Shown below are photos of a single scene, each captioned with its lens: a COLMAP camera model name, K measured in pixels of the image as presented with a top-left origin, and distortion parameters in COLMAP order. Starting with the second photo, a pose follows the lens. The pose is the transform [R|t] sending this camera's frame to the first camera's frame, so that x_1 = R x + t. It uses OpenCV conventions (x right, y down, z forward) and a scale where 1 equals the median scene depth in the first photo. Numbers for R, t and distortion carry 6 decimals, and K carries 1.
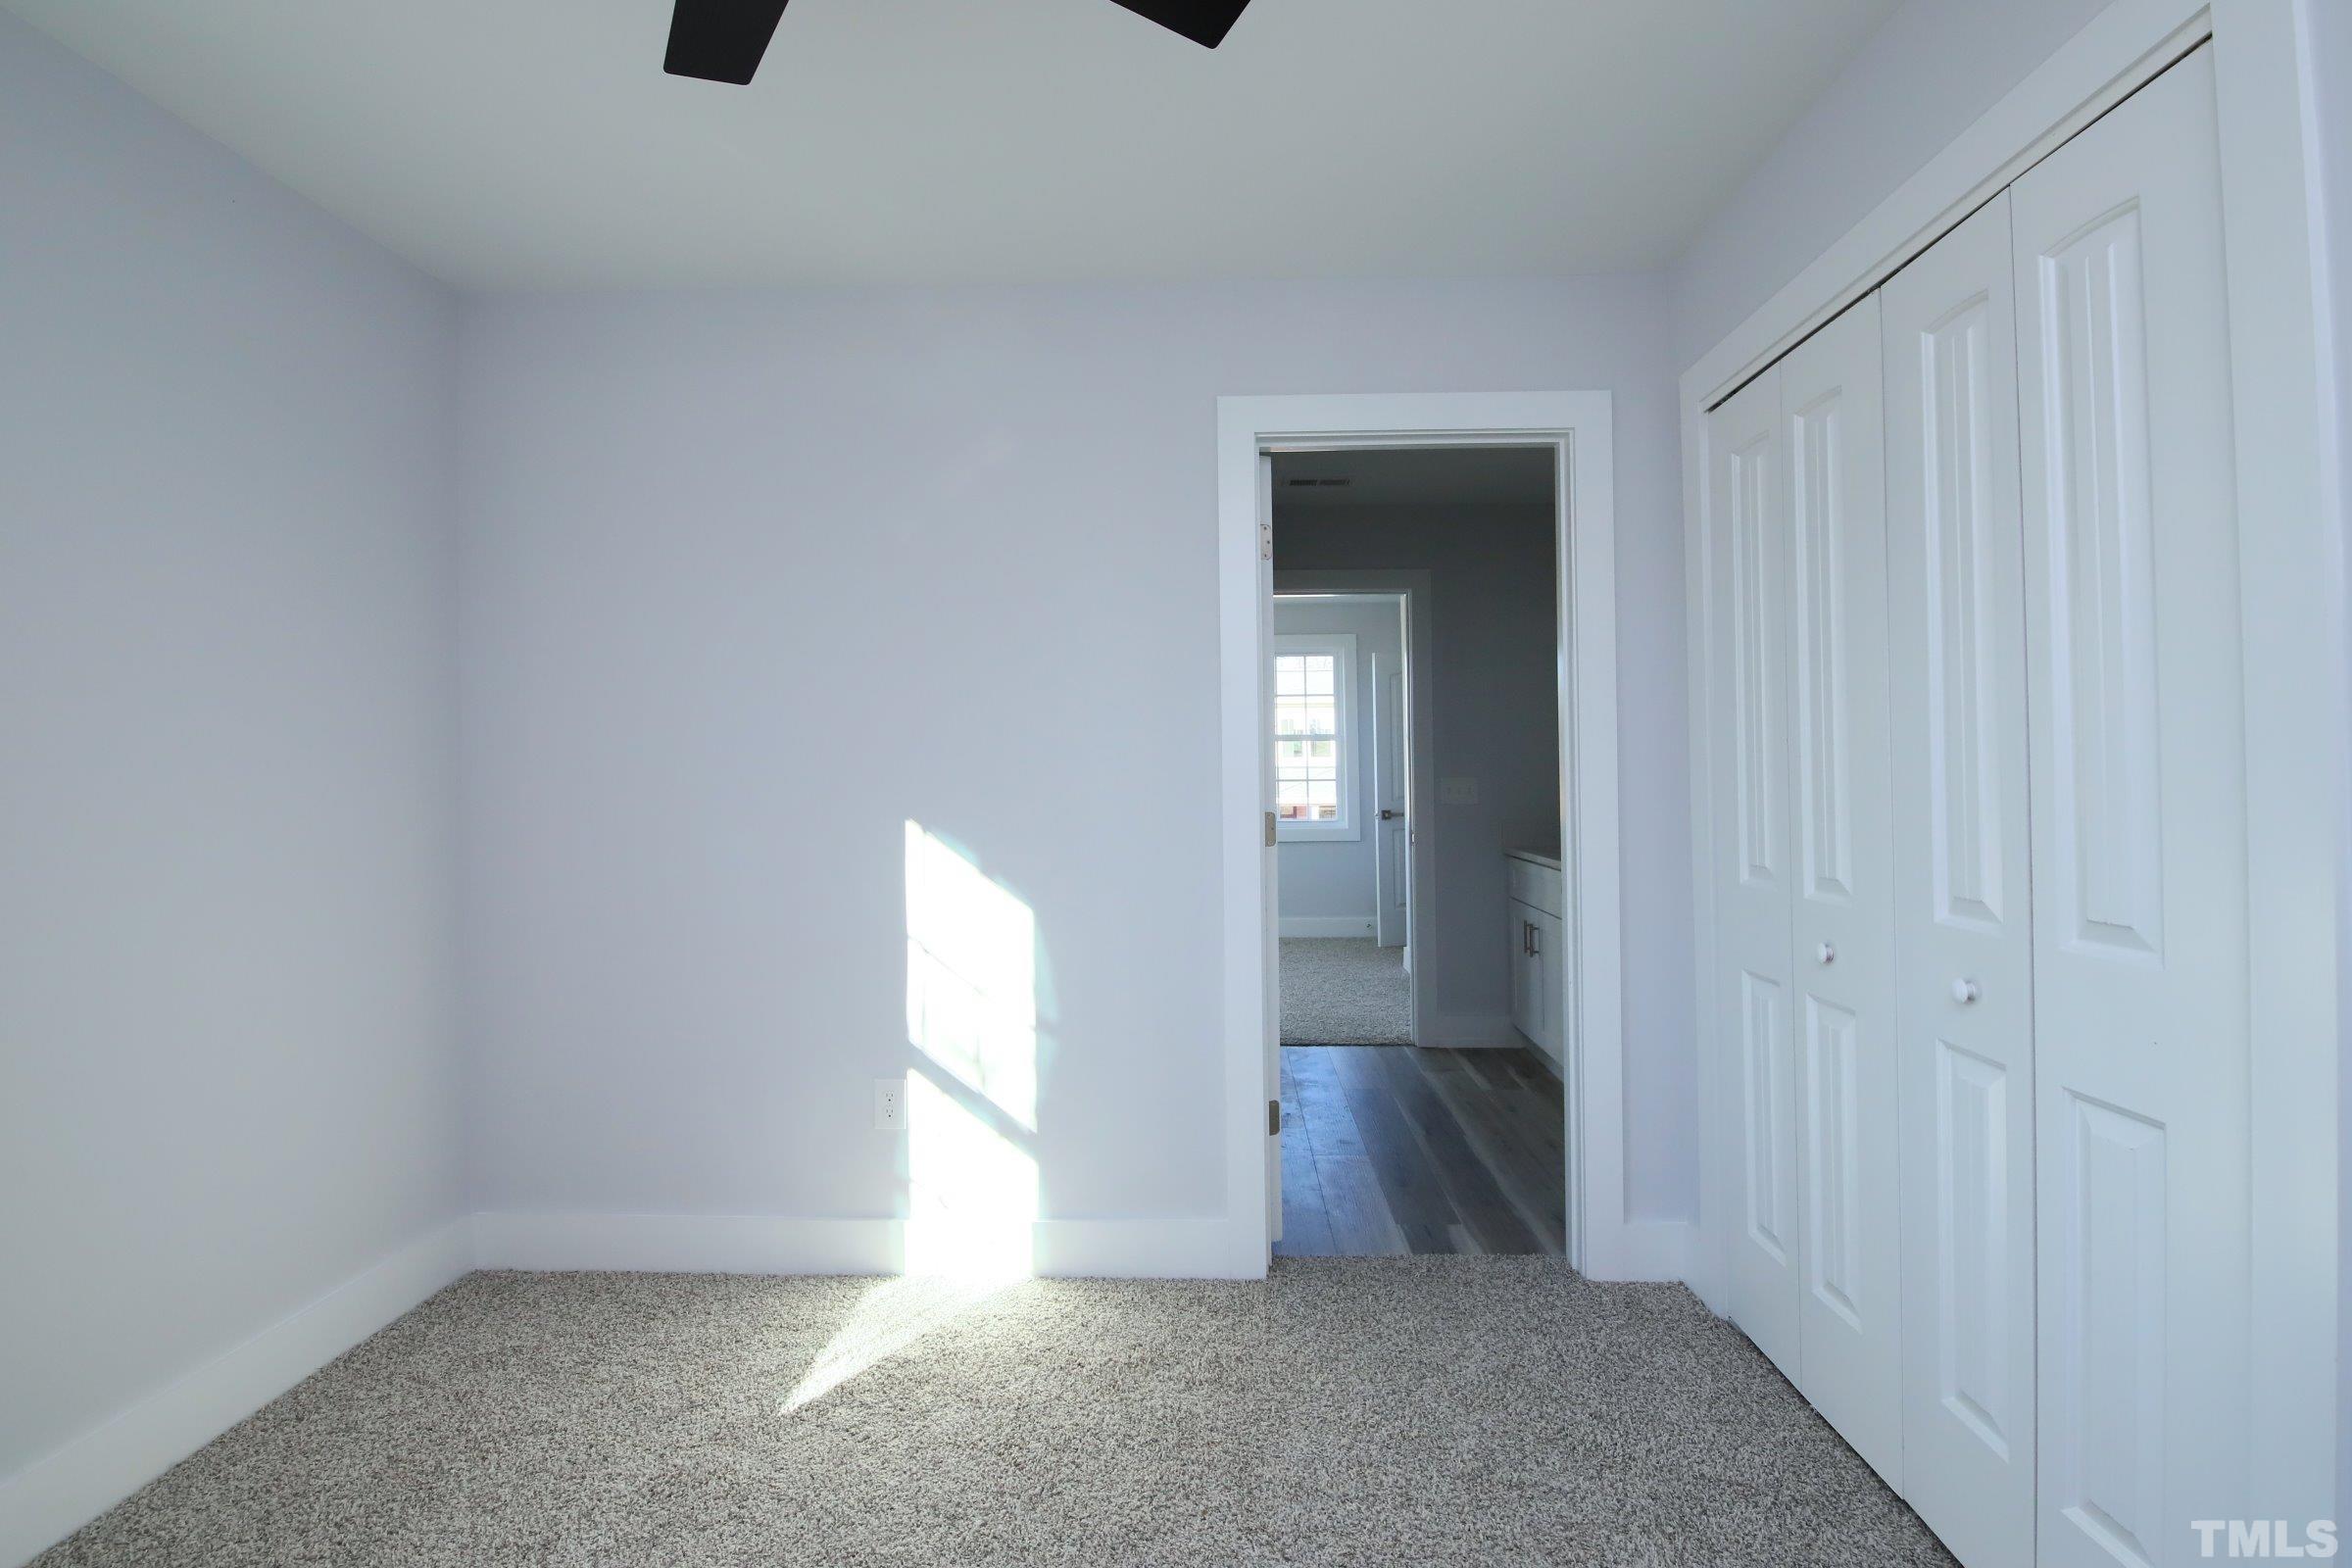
lens RADIAL K [[1018.2, 0, 1176.0], [0, 1018.2, 784.0], [0, 0, 1]] dist [-0.009299, -0.009762]
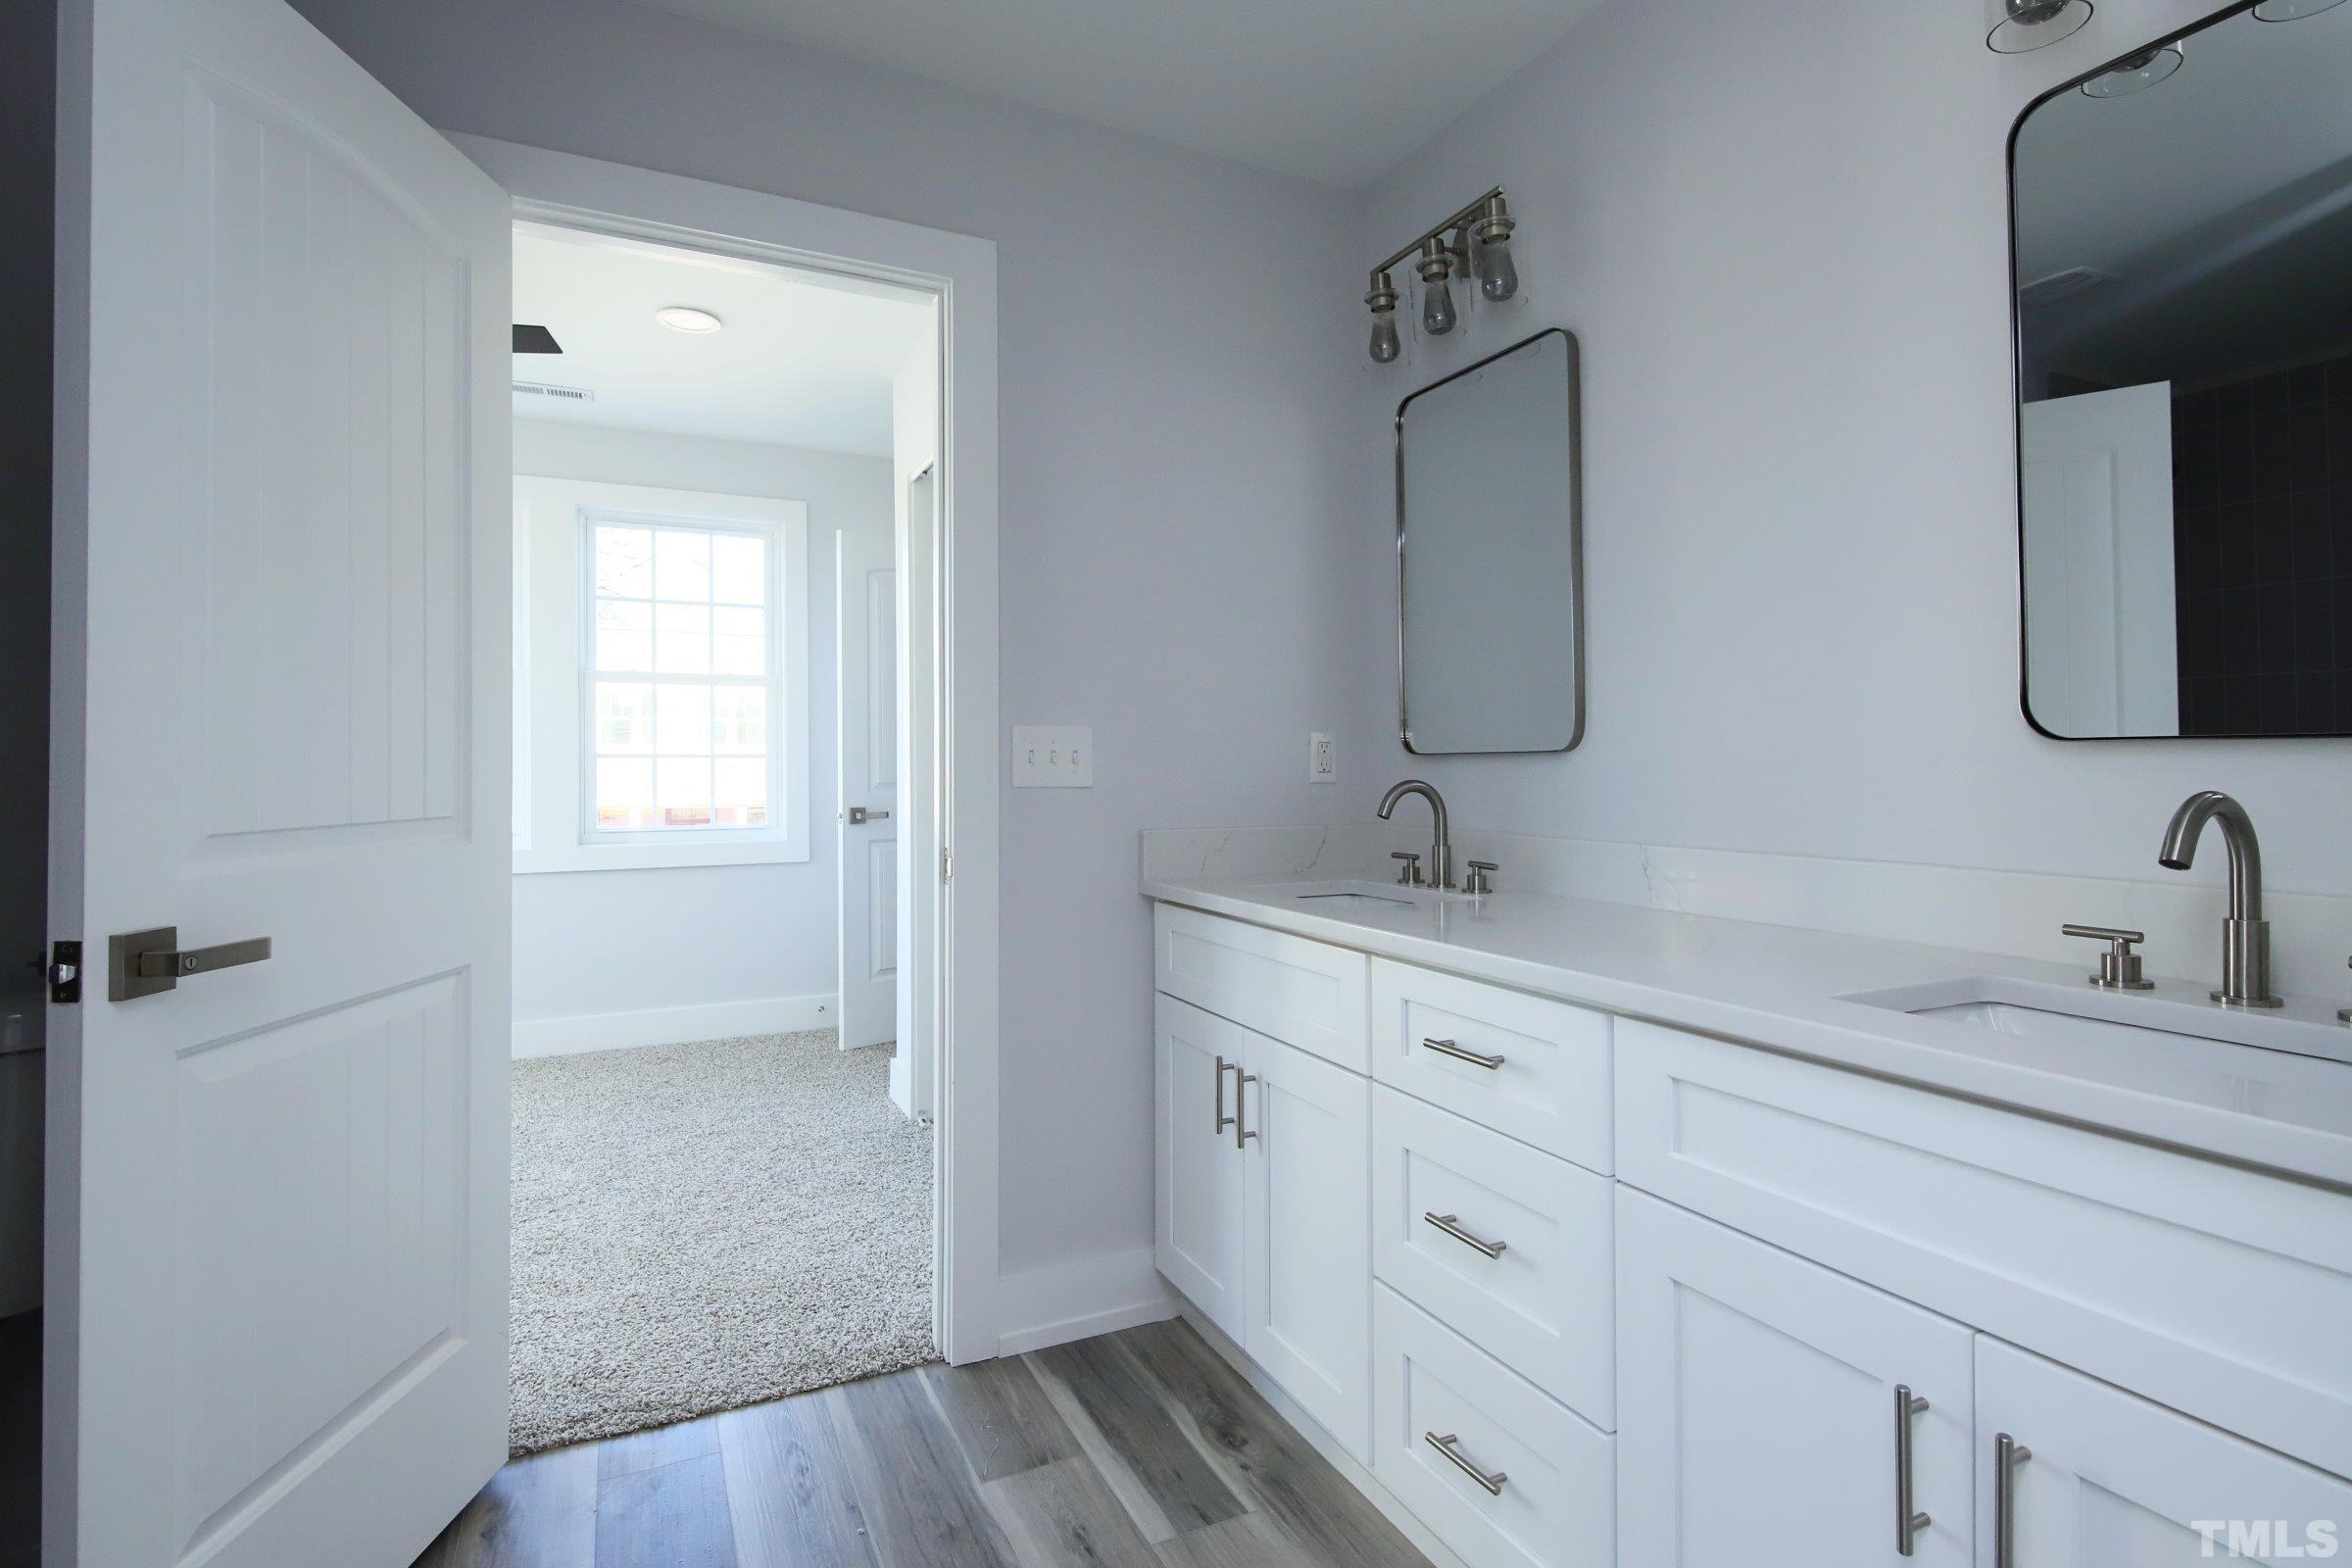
lens RADIAL K [[1168.3, 0, 1176.0], [0, 1168.3, 784.0], [0, 0, 1]] dist [0.090815, 0.000013]
pose [[0.883761, 0.012552, 0.467770, 0.058529], [-0.012865, 0.999914, -0.002524, 0.012891], [-0.467762, -0.003787, 0.883847, 0.355653]]
